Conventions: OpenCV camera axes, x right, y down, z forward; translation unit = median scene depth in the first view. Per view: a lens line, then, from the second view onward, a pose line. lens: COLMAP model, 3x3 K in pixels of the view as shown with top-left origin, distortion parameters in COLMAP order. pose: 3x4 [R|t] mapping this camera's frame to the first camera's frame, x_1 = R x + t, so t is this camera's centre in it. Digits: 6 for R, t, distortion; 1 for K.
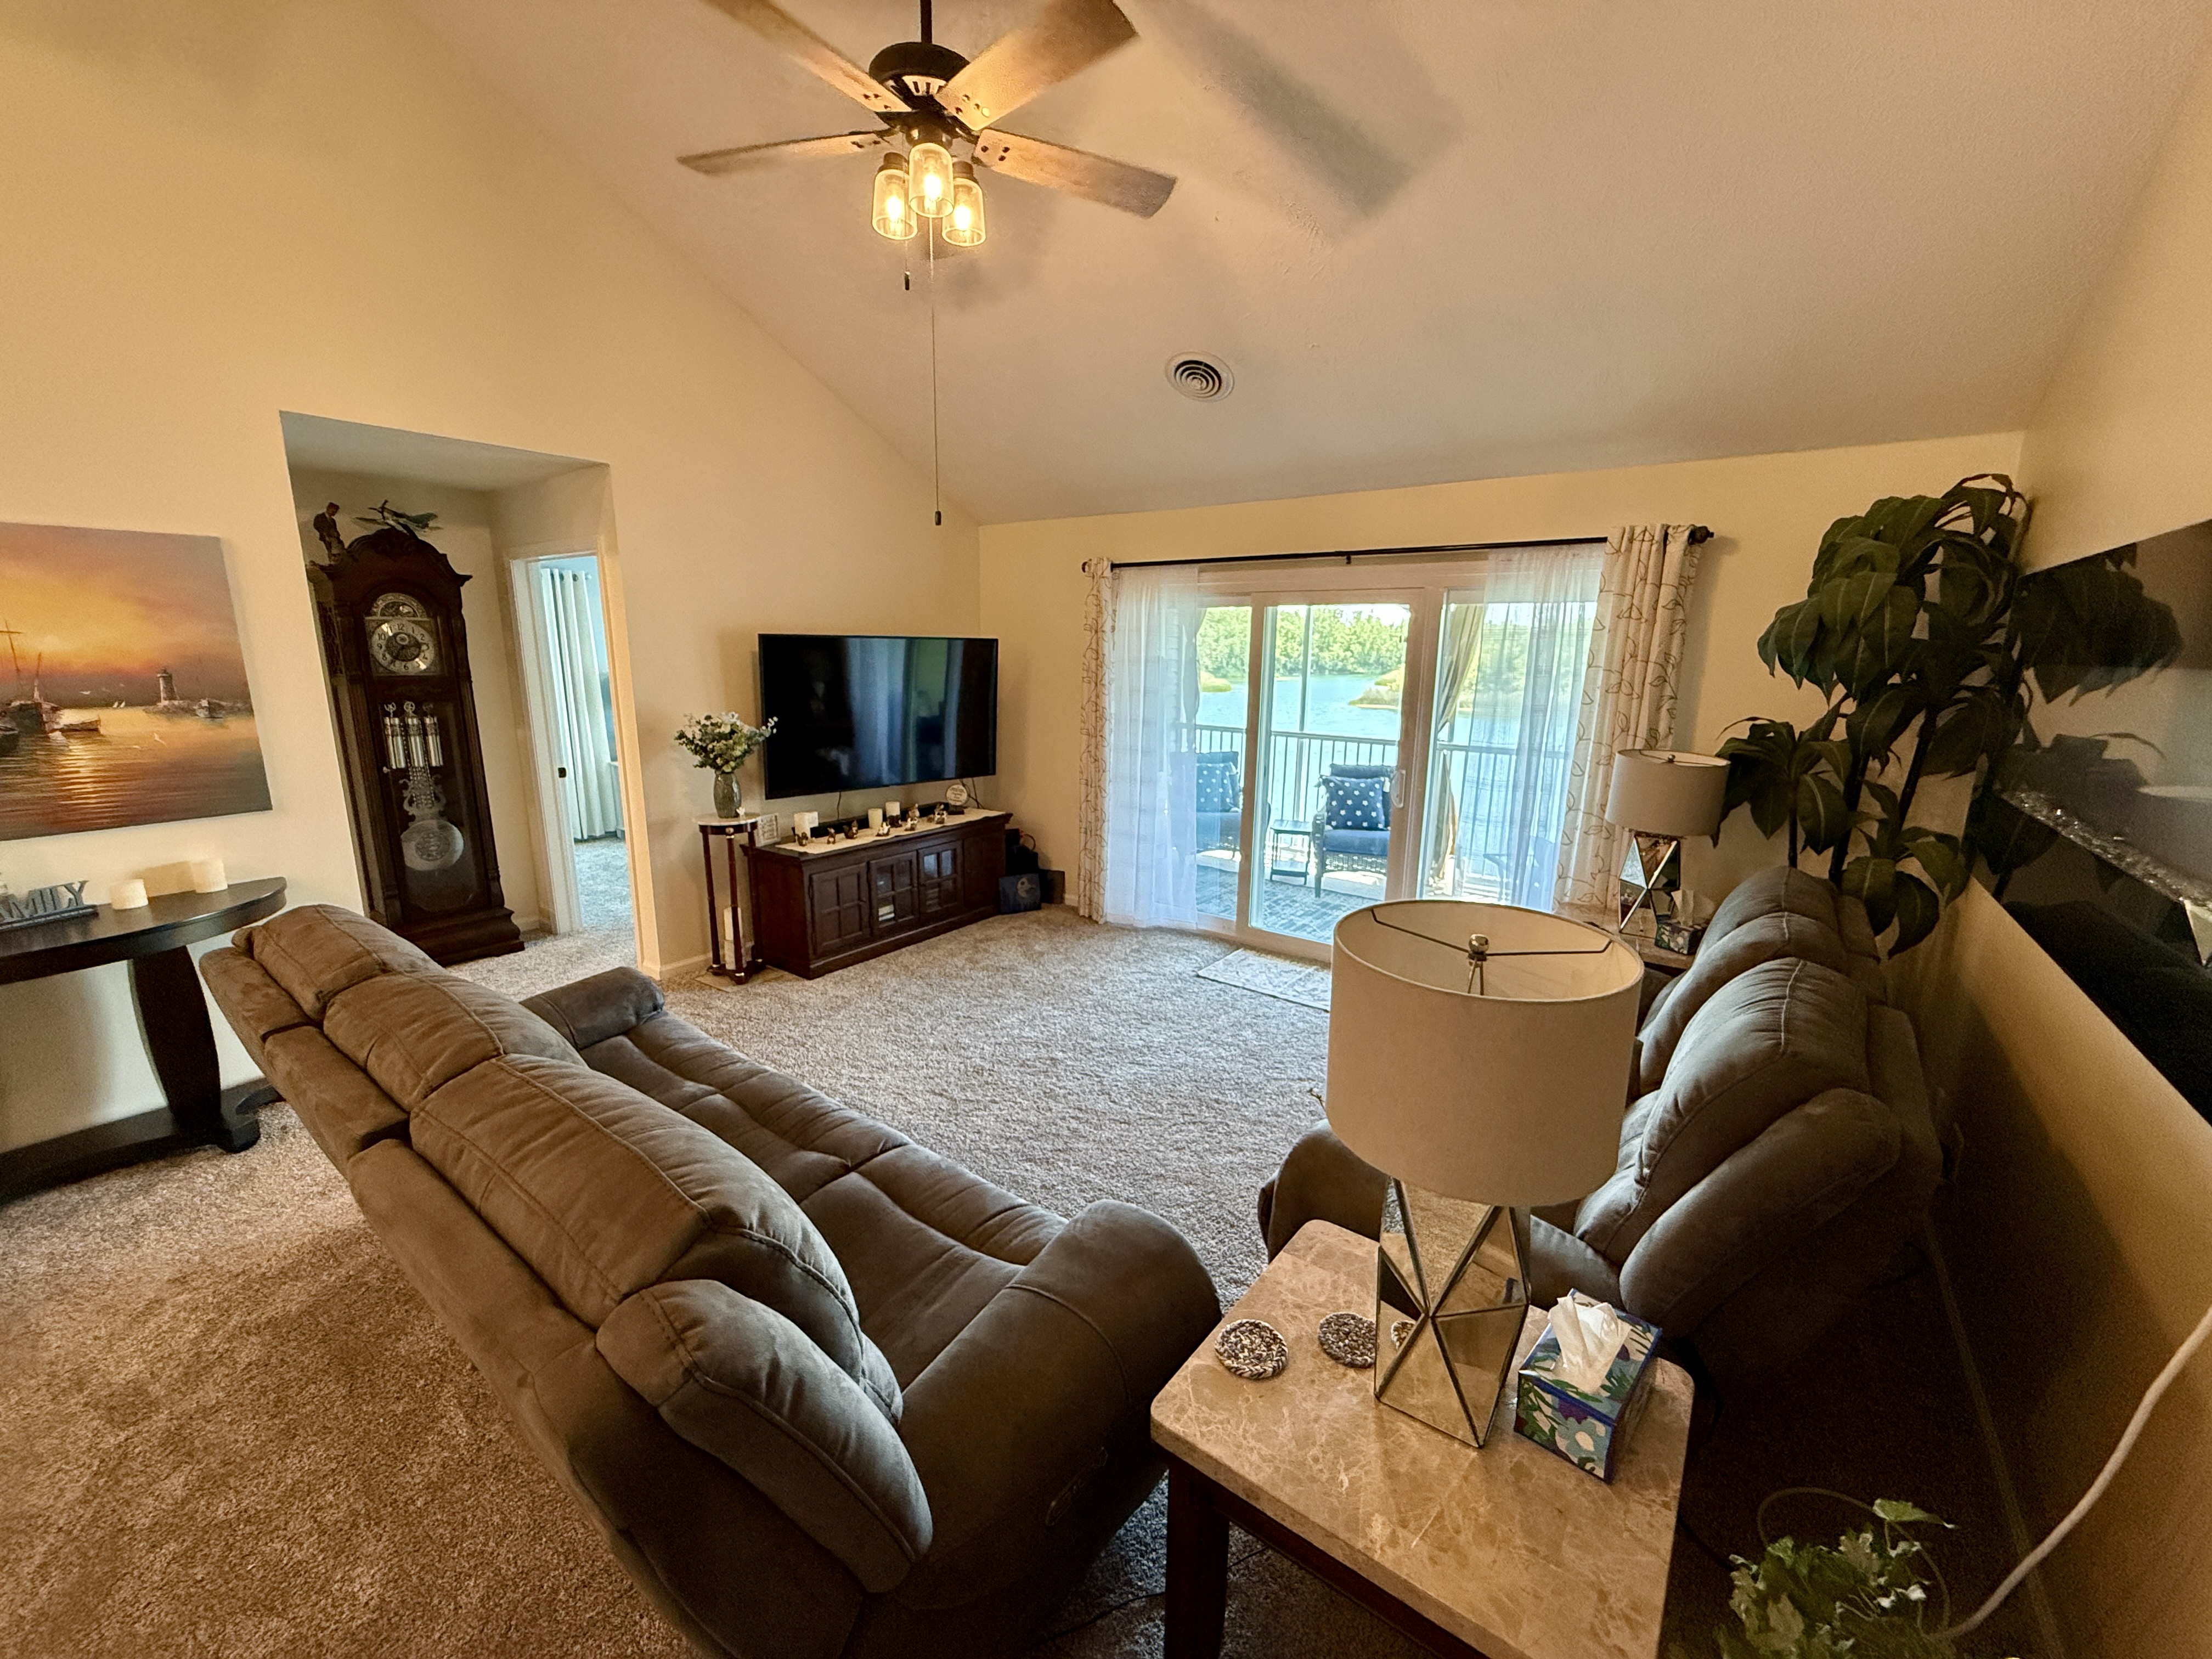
lens RADIAL K [[882.9, 0, 1102.0], [0, 882.9, 830.7], [0, 0, 1]] dist [0.002172, -0.000818]
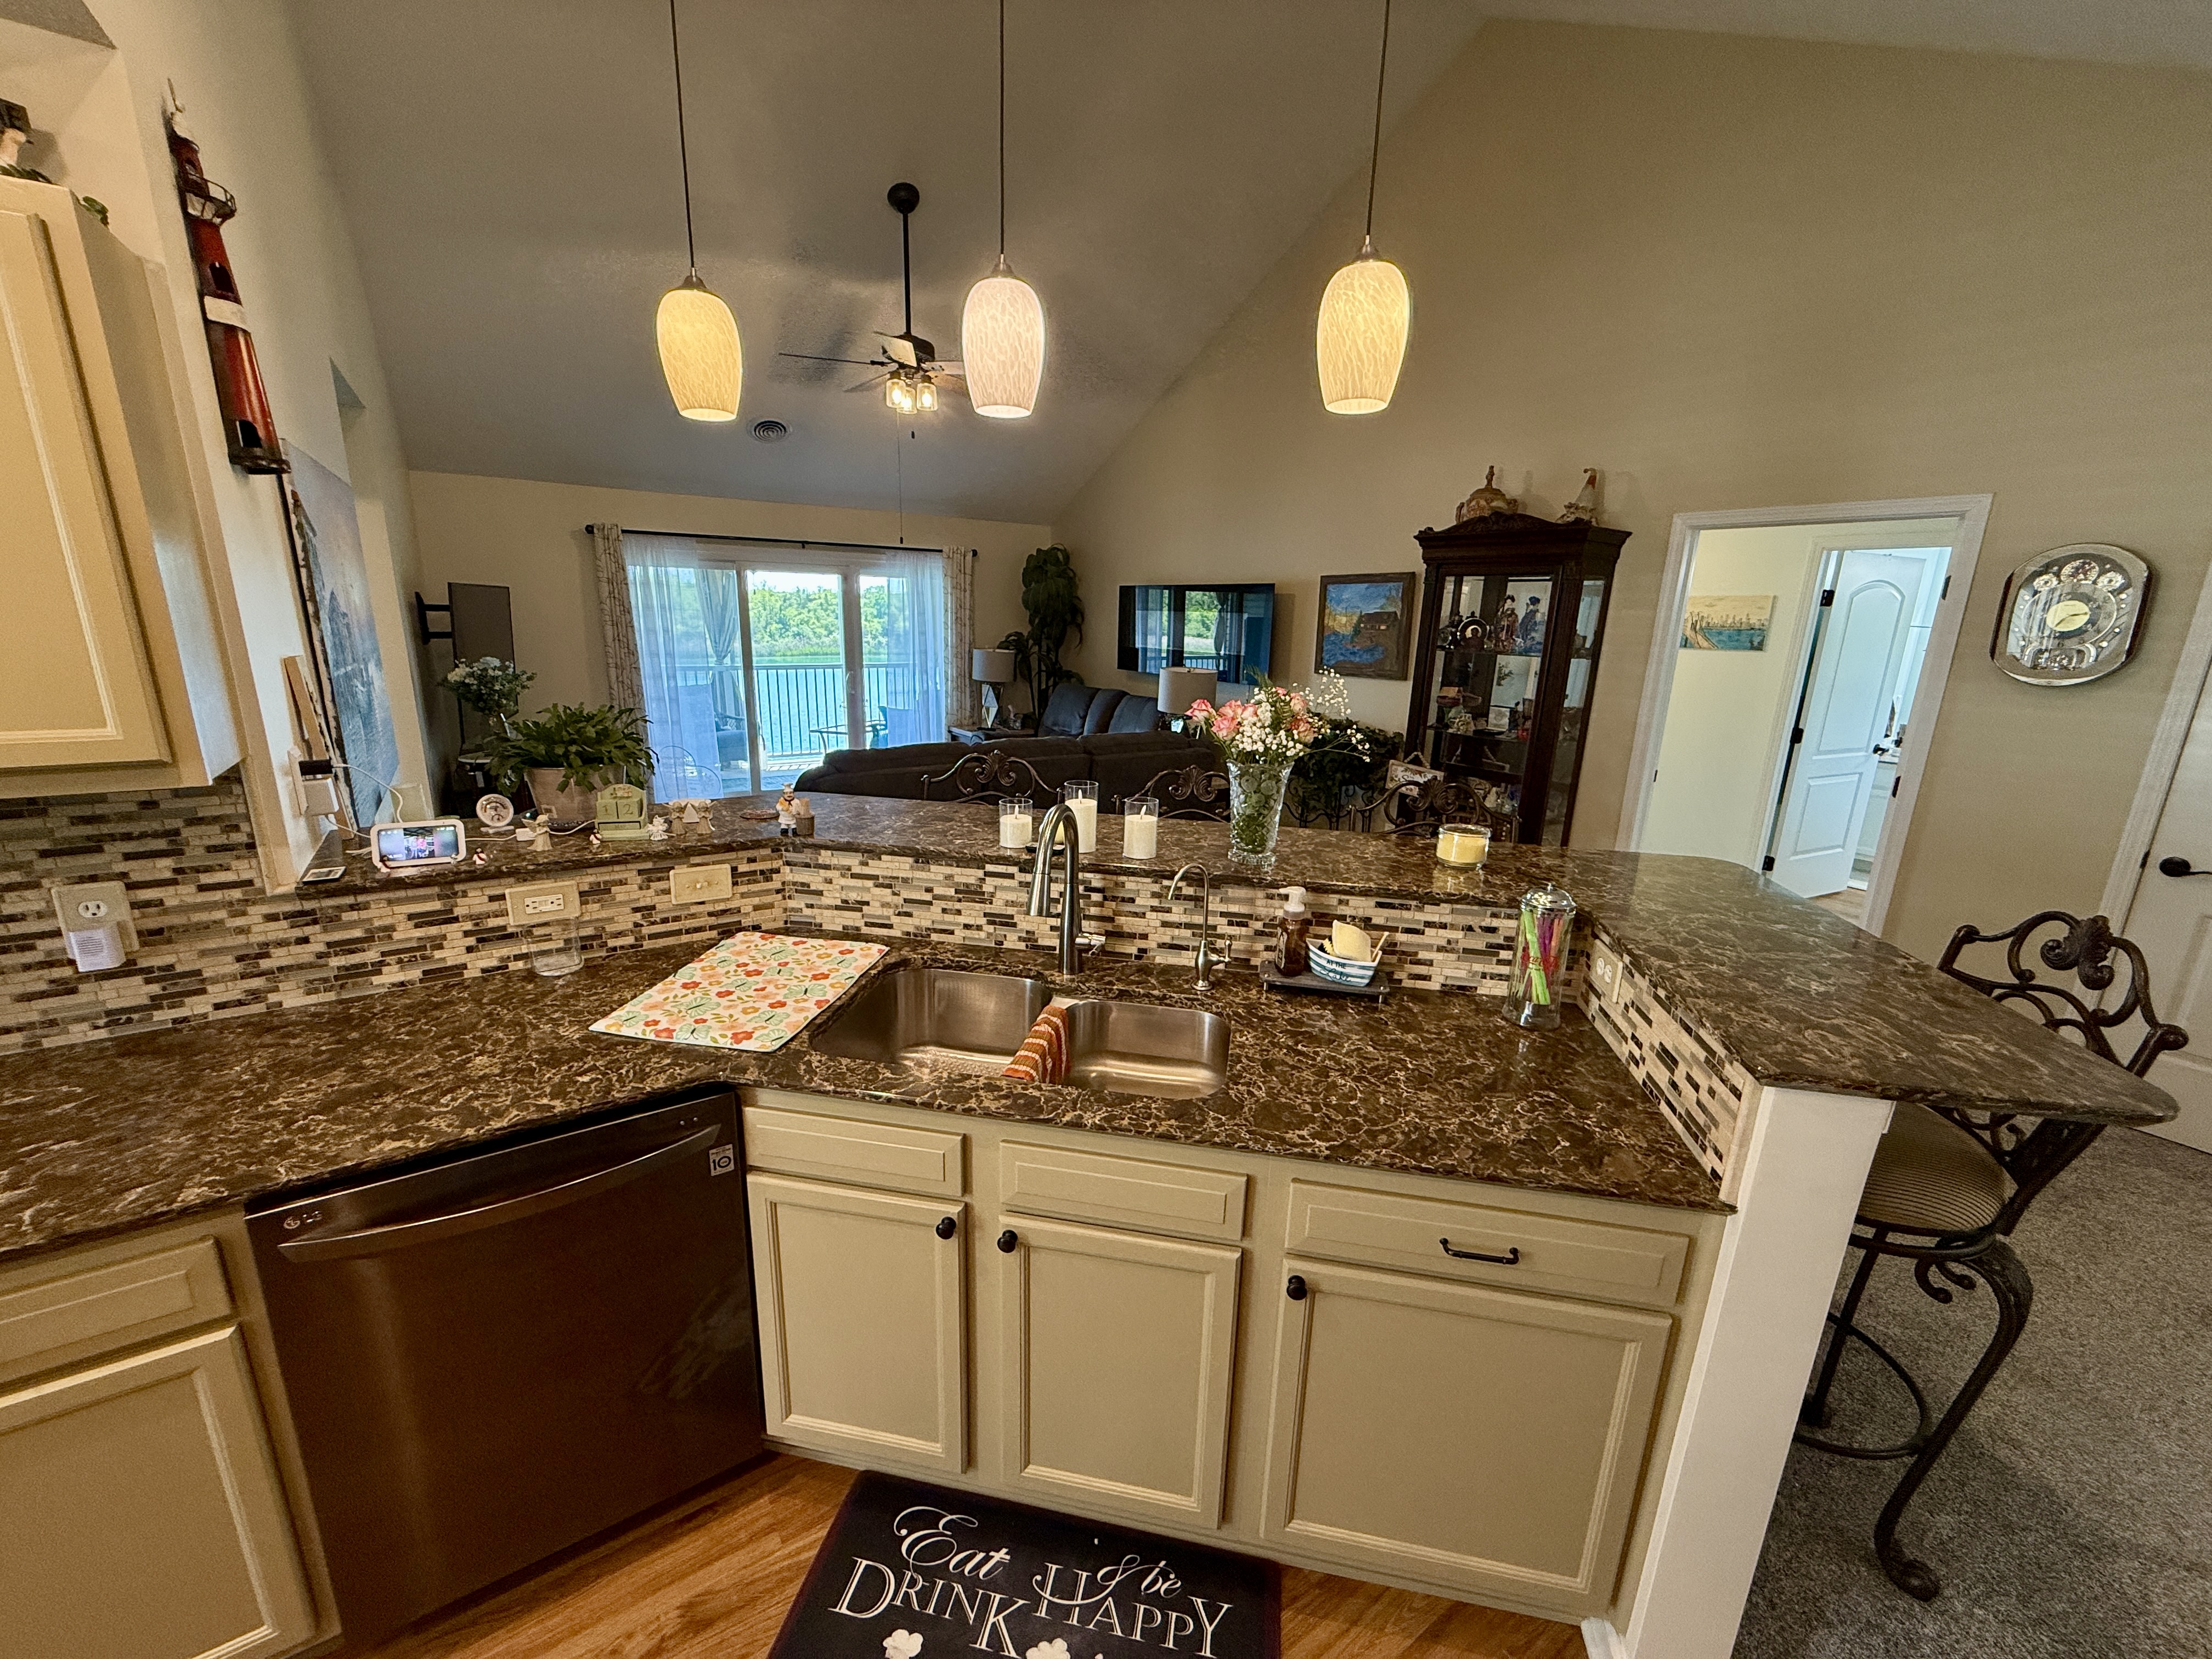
lens RADIAL K [[882.9, 0, 1106.0], [0, 882.9, 835.3], [0, 0, 1]] dist [0.002172, -0.000818]
pose [[0.343433, -0.238215, 0.908464, -1.384191], [0.175084, 0.966580, 0.187266, 0.007534], [-0.922713, 0.094744, 0.373663, -0.103705]]
